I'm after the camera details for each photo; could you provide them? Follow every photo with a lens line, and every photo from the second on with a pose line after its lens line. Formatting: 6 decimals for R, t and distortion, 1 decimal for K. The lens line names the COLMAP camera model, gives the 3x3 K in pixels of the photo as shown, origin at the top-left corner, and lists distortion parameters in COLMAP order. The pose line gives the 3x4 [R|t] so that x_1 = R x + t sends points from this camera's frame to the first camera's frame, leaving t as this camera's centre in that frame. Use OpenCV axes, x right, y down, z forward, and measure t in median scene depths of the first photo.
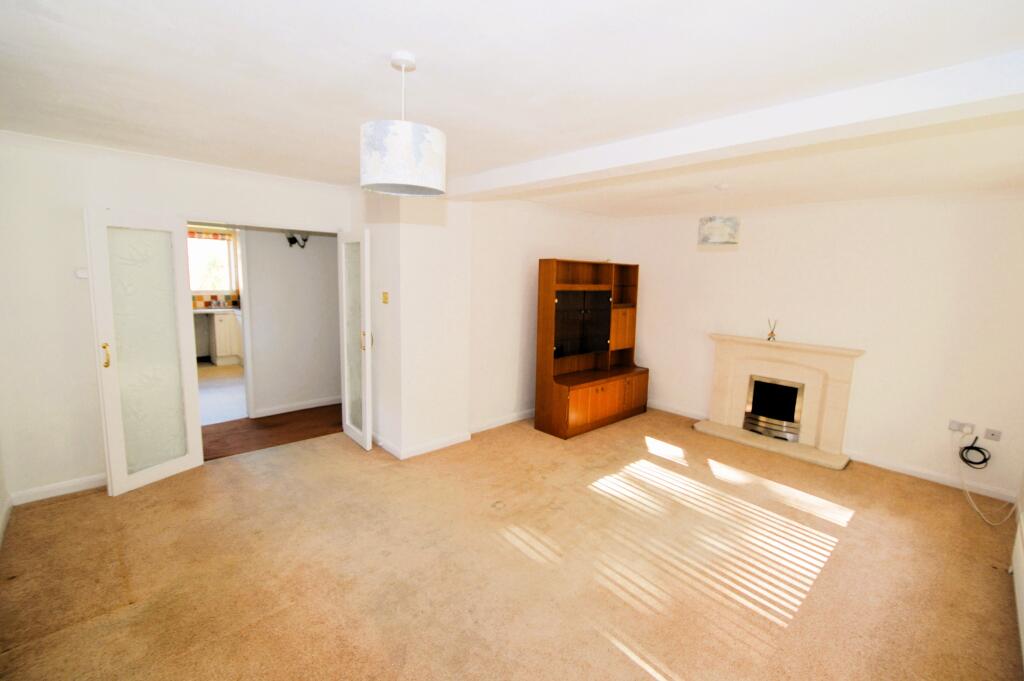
lens RADIAL K [[448.3, 0, 517.2], [0, 448.3, 338.9], [0, 0, 1]] dist [0.011467, -0.010455]
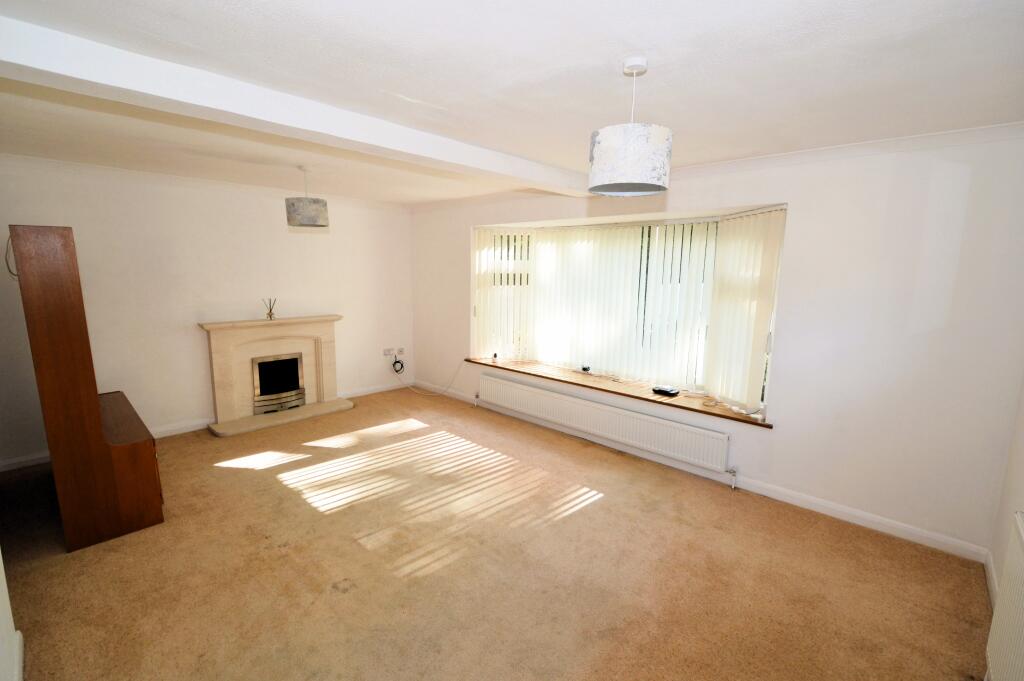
lens RADIAL K [[448.3, 0, 517.2], [0, 448.3, 338.9], [0, 0, 1]] dist [0.011467, -0.010455]
pose [[-0.061207, -0.188973, 0.980073, -0.560153], [0.125124, 0.972715, 0.195369, -0.096890], [-0.990251, 0.134588, -0.035892, 0.570559]]
